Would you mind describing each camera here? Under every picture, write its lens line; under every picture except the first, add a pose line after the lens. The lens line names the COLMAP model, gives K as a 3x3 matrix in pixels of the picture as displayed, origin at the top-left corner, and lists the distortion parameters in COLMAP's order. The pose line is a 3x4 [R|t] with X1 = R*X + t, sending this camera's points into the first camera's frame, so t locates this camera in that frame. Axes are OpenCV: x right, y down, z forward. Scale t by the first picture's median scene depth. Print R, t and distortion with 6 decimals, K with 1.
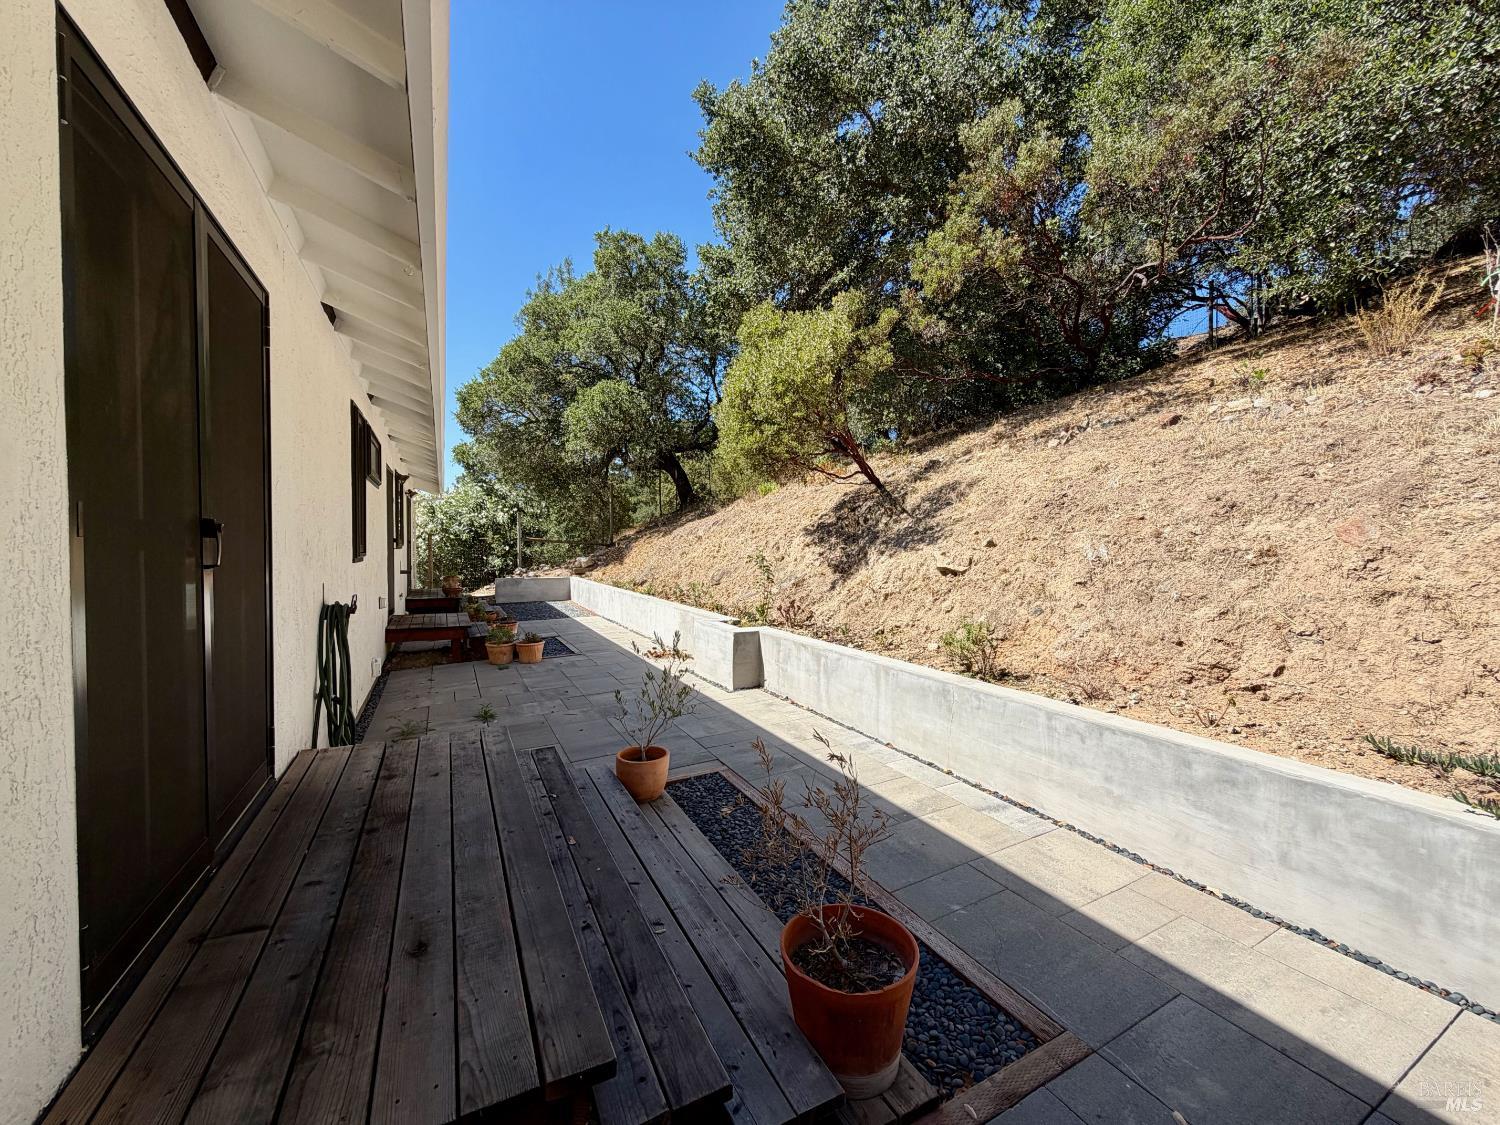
lens RADIAL K [[597.7, 0, 754.8], [0, 597.7, 558.0], [0, 0, 1]] dist [-0.001070, 0.000130]
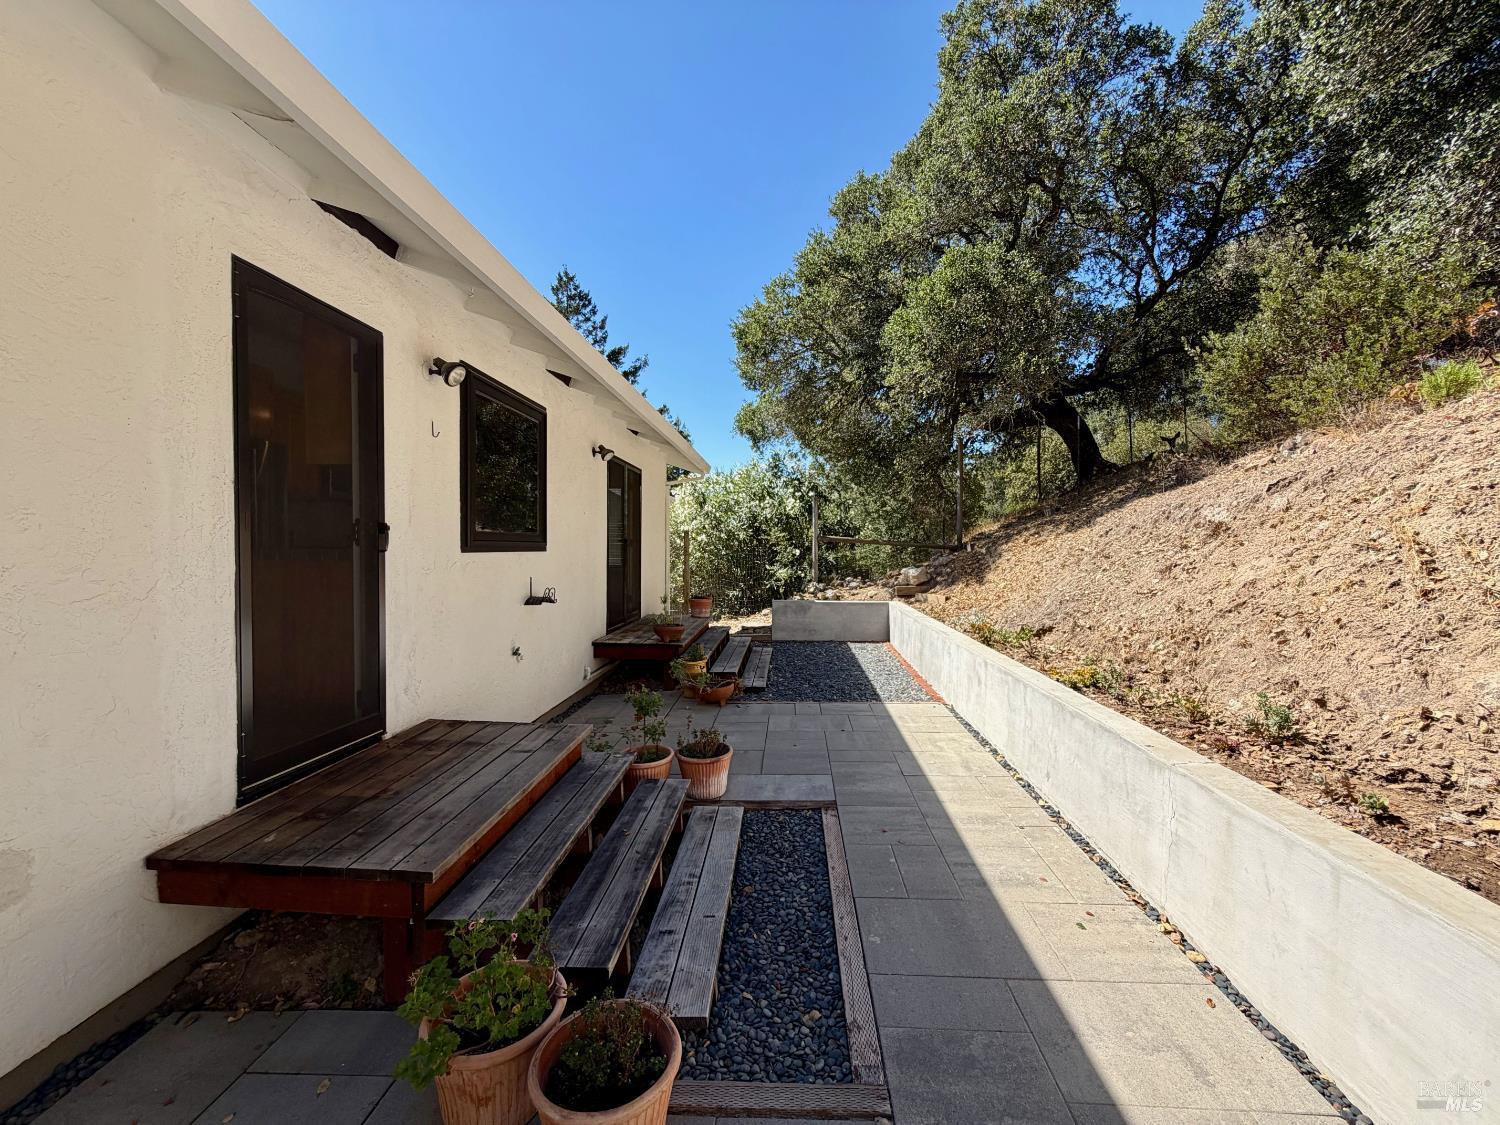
lens RADIAL K [[597.7, 0, 754.8], [0, 597.7, 558.0], [0, 0, 1]] dist [-0.001070, 0.000130]
pose [[0.857804, 0.011539, -0.513847, -0.116958], [-0.015121, 0.999882, -0.002789, -0.007650], [0.513754, 0.010162, 0.857877, 0.413493]]
